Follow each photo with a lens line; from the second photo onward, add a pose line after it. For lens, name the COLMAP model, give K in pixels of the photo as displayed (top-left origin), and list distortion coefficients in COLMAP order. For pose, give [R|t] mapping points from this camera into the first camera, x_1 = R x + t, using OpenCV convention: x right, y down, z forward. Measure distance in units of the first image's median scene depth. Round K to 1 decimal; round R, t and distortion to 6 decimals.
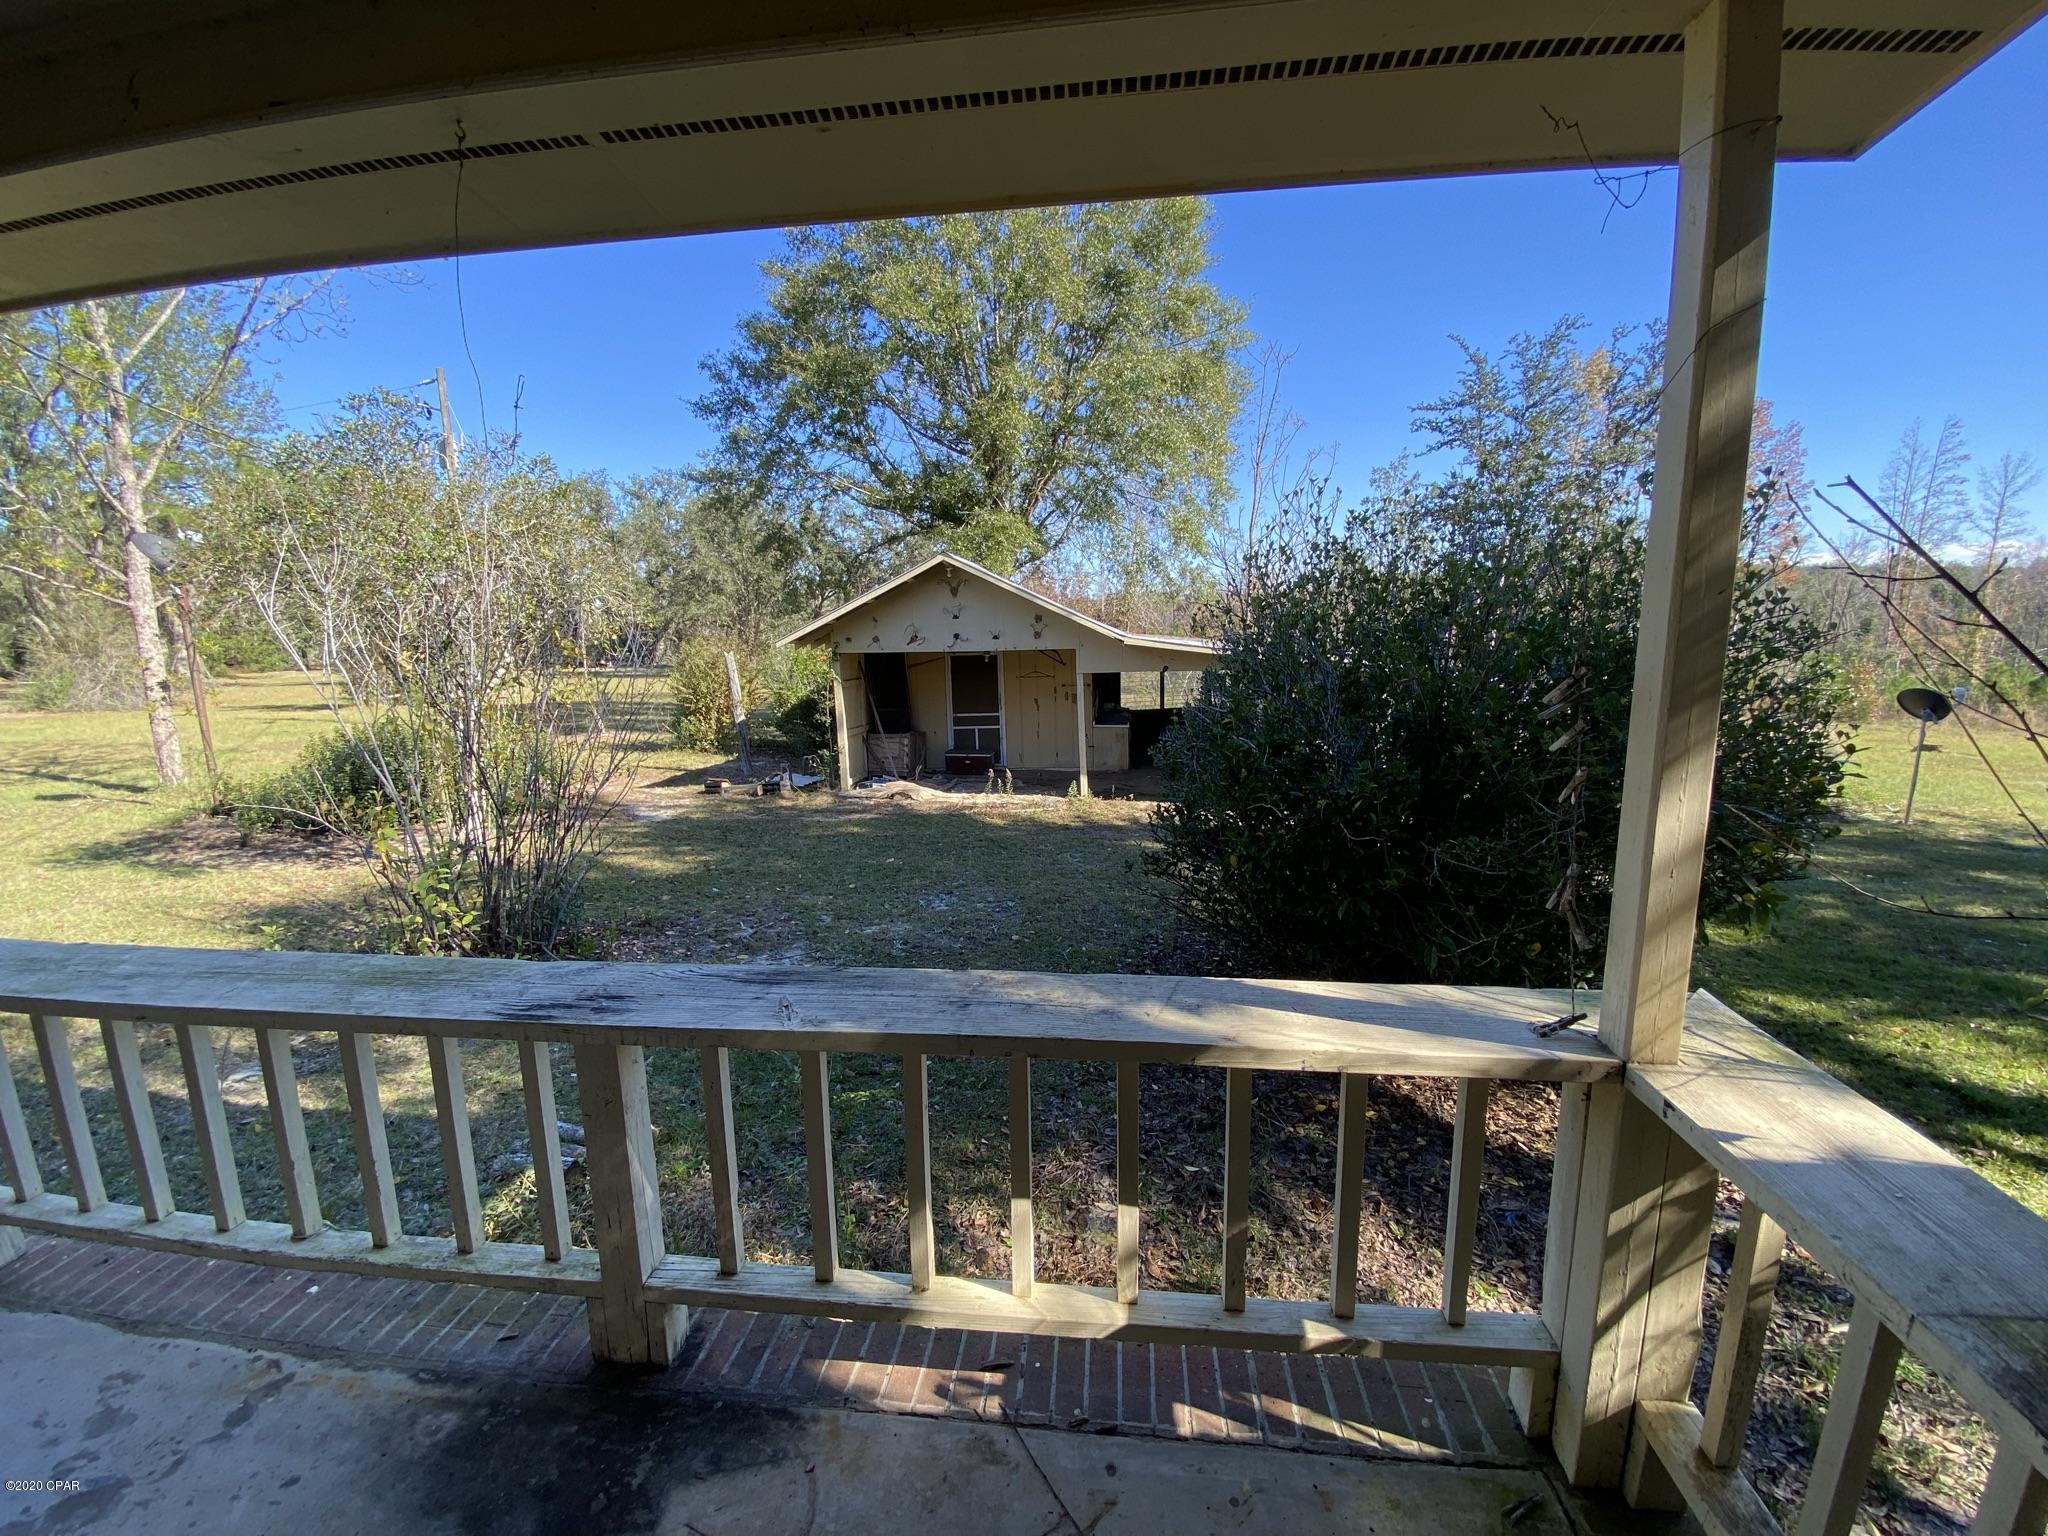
lens RADIAL K [[822.6, 0, 1014.2], [0, 822.6, 780.0], [0, 0, 1]] dist [0.029558, -0.027383]
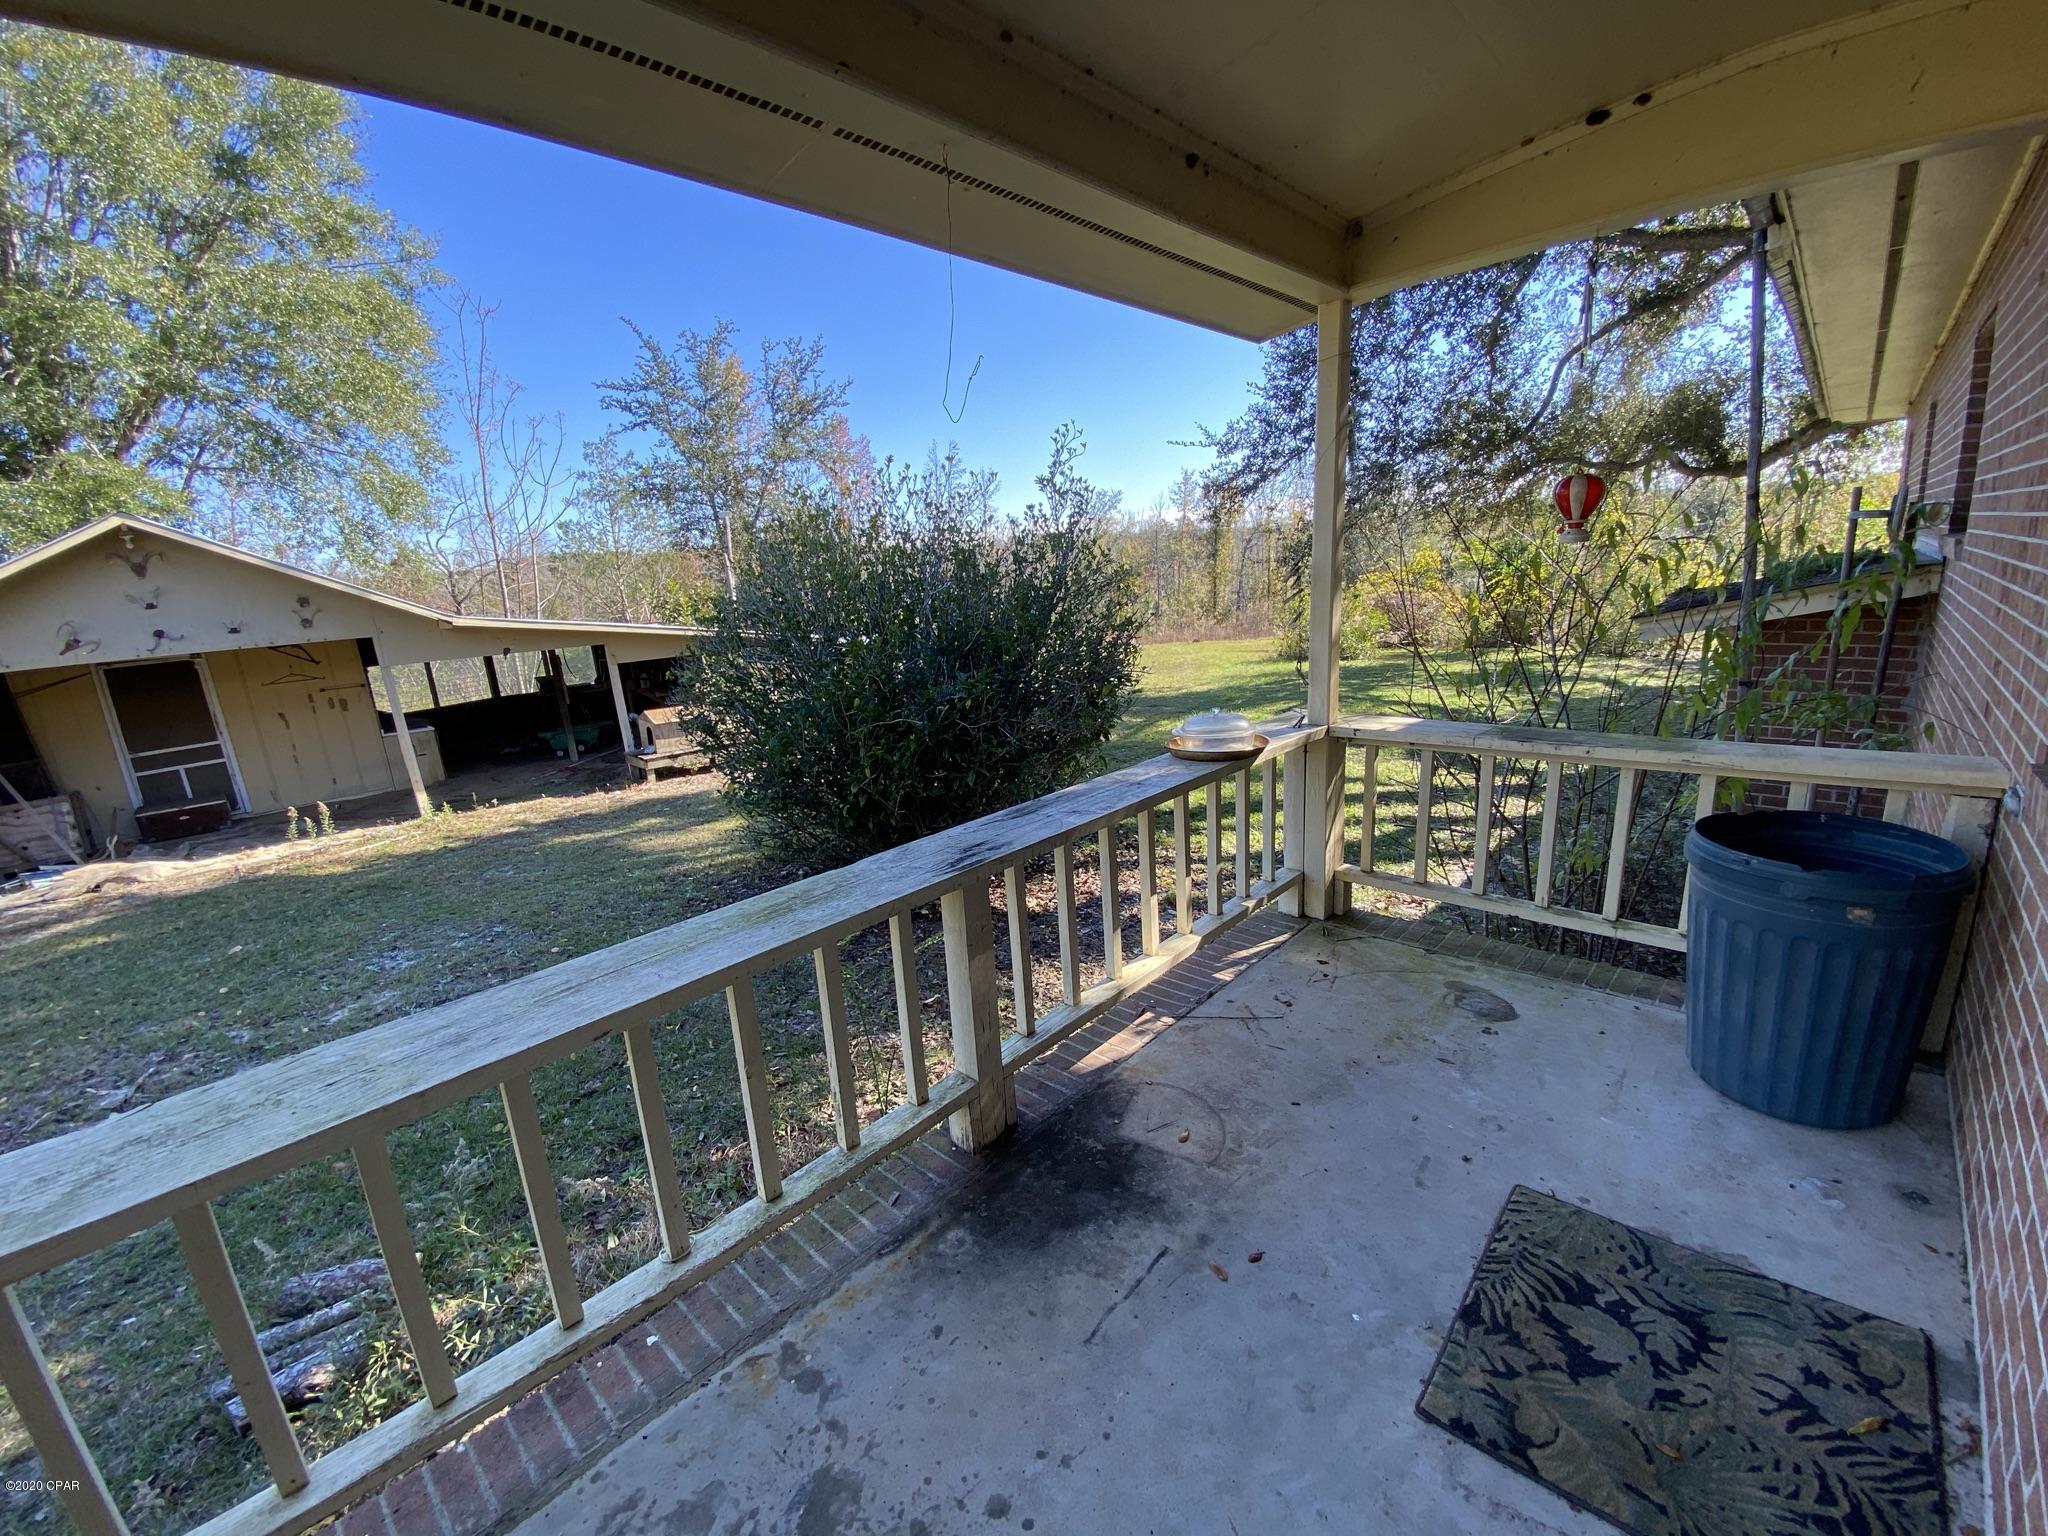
lens RADIAL K [[827.9, 0, 1024.0], [0, 827.9, 768.0], [0, 0, 1]] dist [0.032555, -0.025277]
pose [[0.605735, -0.200664, 0.769948, -0.189389], [0.193723, 0.975750, 0.101895, 0.003419], [-0.771723, 0.087435, 0.629919, 0.015102]]
